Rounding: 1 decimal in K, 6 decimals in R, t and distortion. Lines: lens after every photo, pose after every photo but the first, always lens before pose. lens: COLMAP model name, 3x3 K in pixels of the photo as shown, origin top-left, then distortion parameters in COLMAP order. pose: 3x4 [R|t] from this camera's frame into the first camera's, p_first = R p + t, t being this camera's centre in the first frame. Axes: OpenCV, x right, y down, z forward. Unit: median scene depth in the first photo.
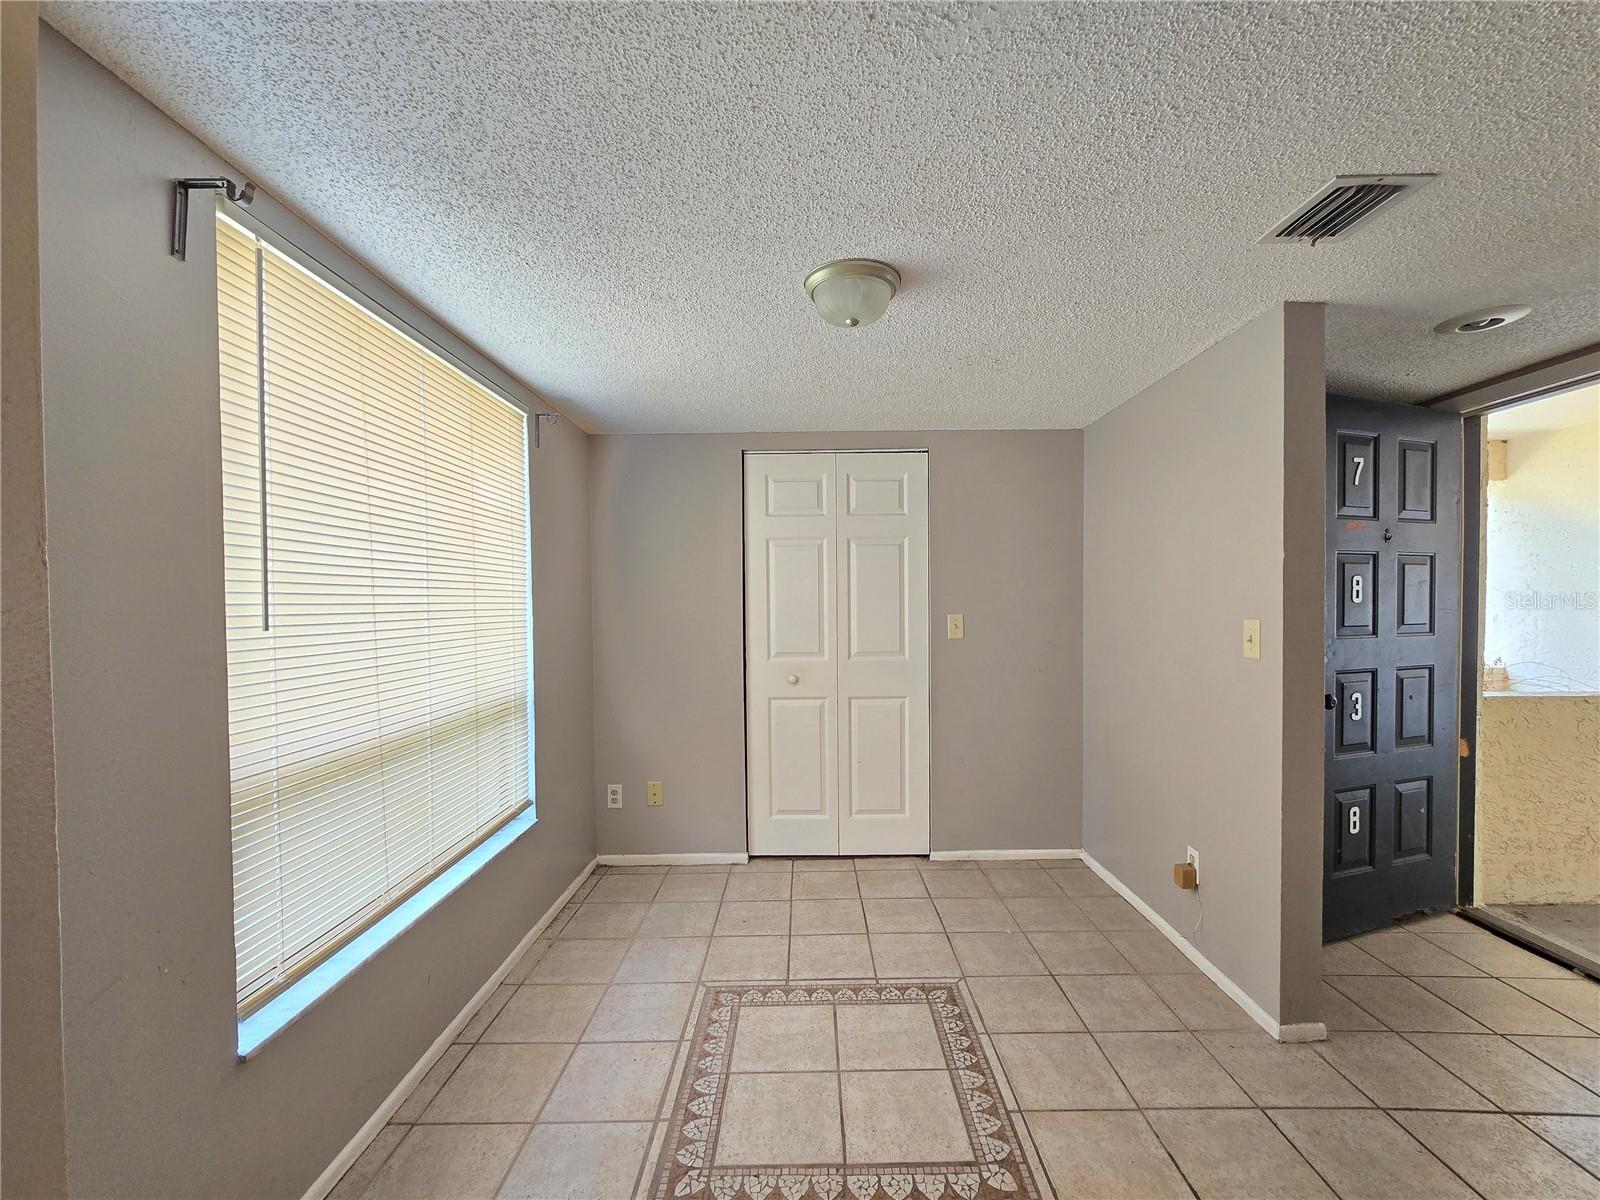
lens RADIAL K [[651.4, 0, 807.0], [0, 651.4, 607.3], [0, 0, 1]] dist [-0.003203, 0.001948]
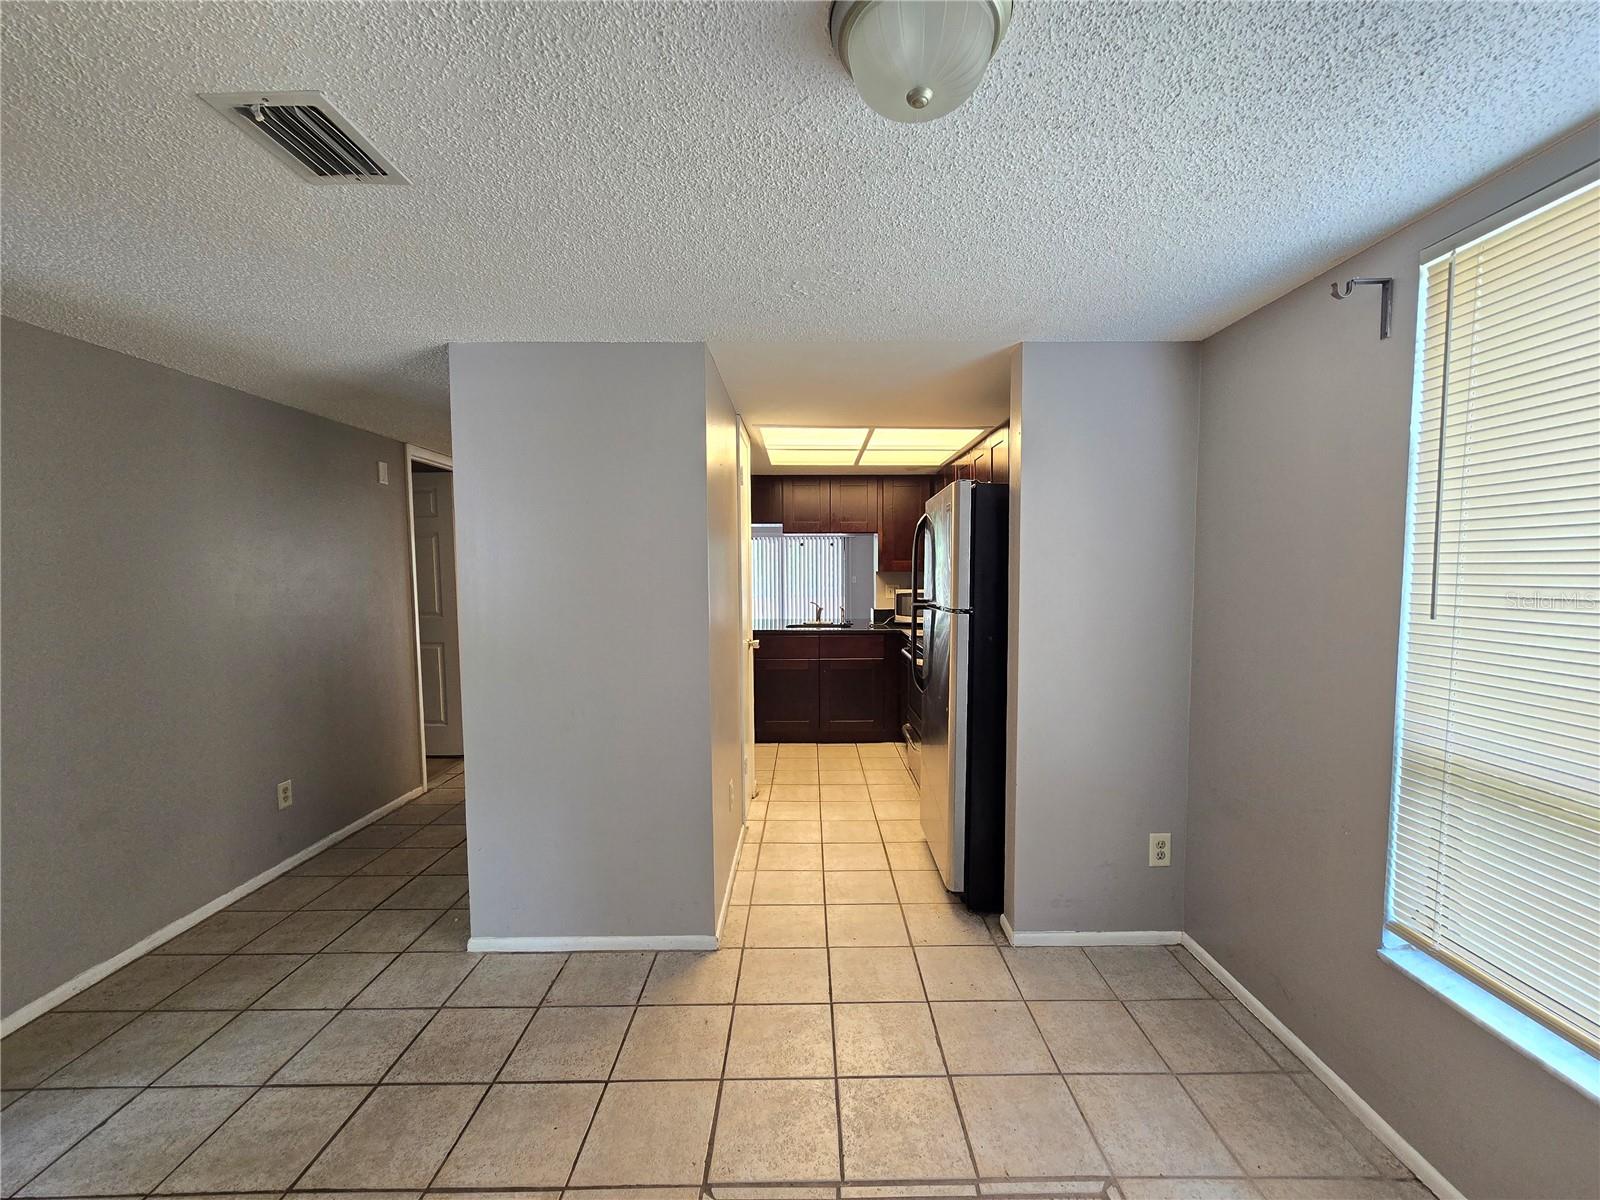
lens RADIAL K [[651.4, 0, 801.2], [0, 651.4, 610.9], [0, 0, 1]] dist [-0.003203, 0.001948]
pose [[-0.999889, 0.014790, -0.001623, 0.103719], [0.014632, 0.997234, 0.072869, -0.032480], [0.002696, 0.072837, -0.997340, 0.931395]]
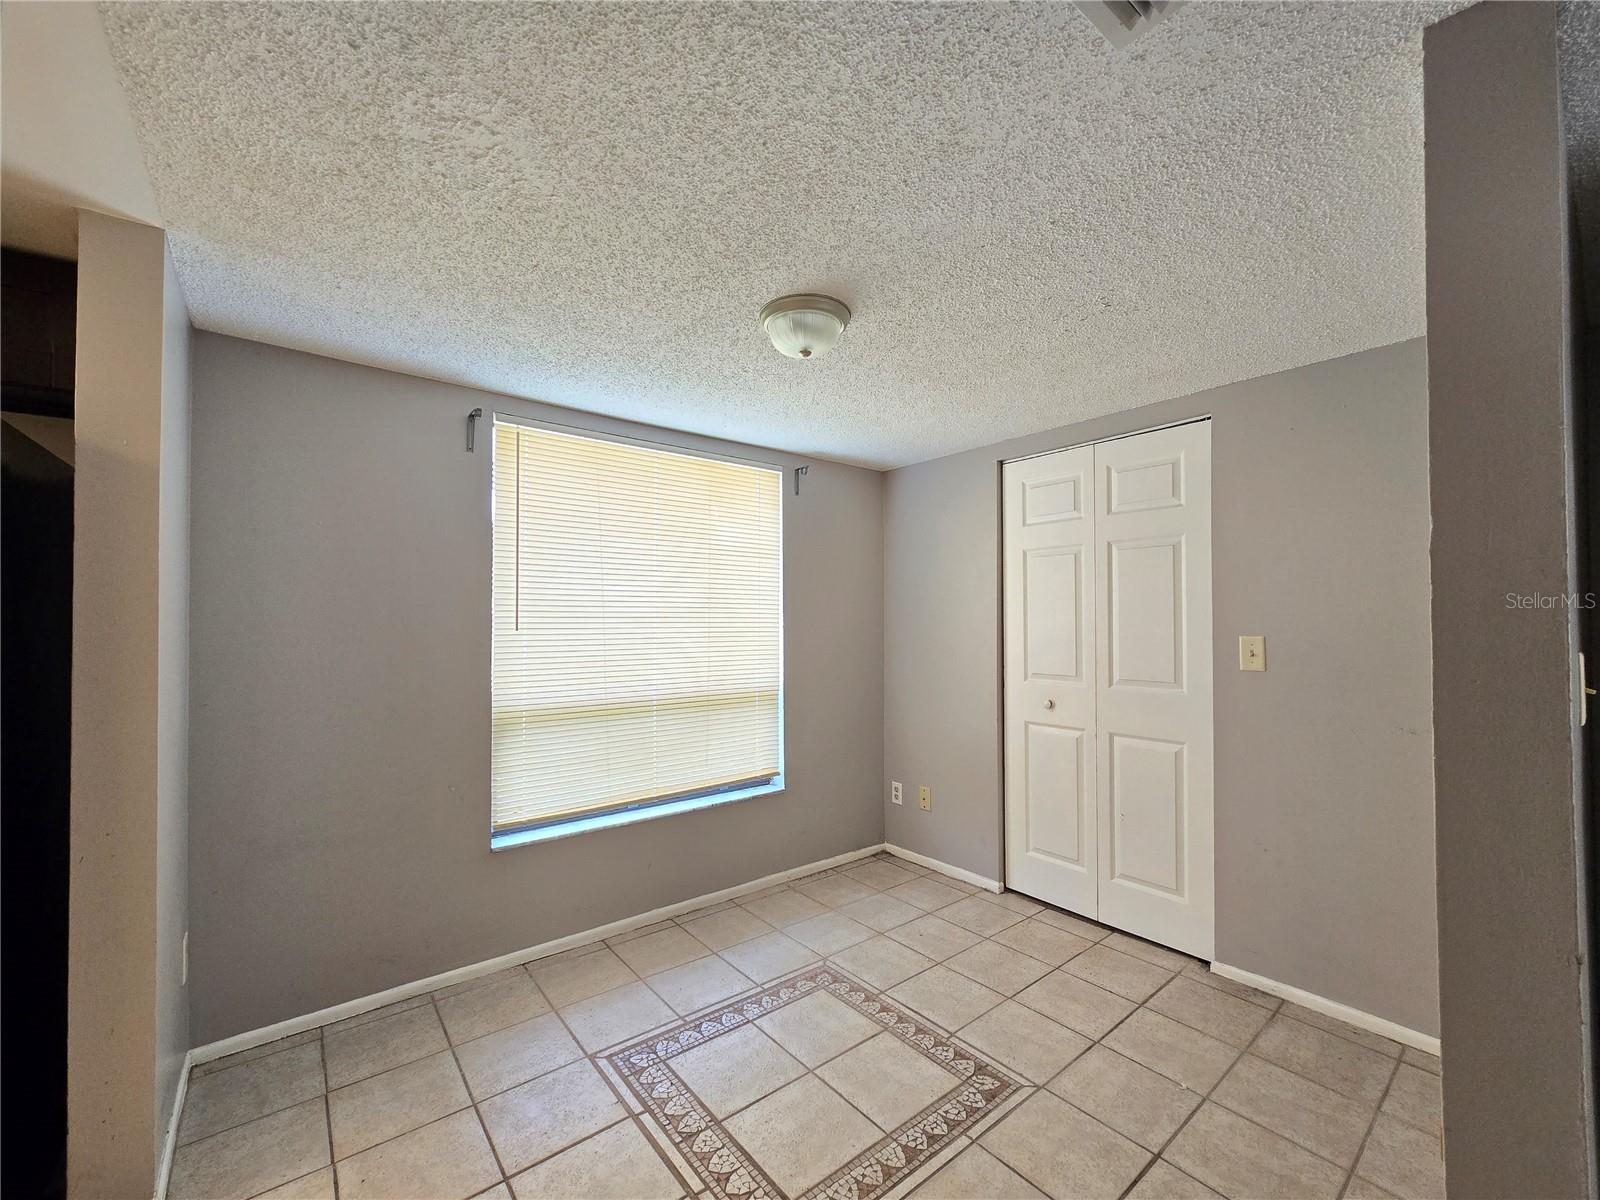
lens RADIAL K [[651.4, 0, 822.7], [0, 651.4, 609.2], [0, 0, 1]] dist [-0.003203, 0.001948]
pose [[0.639902, -0.006961, -0.768425, 0.534190], [-0.010679, 0.999782, -0.017950, -0.001010], [0.768383, 0.019692, 0.639688, 0.210762]]
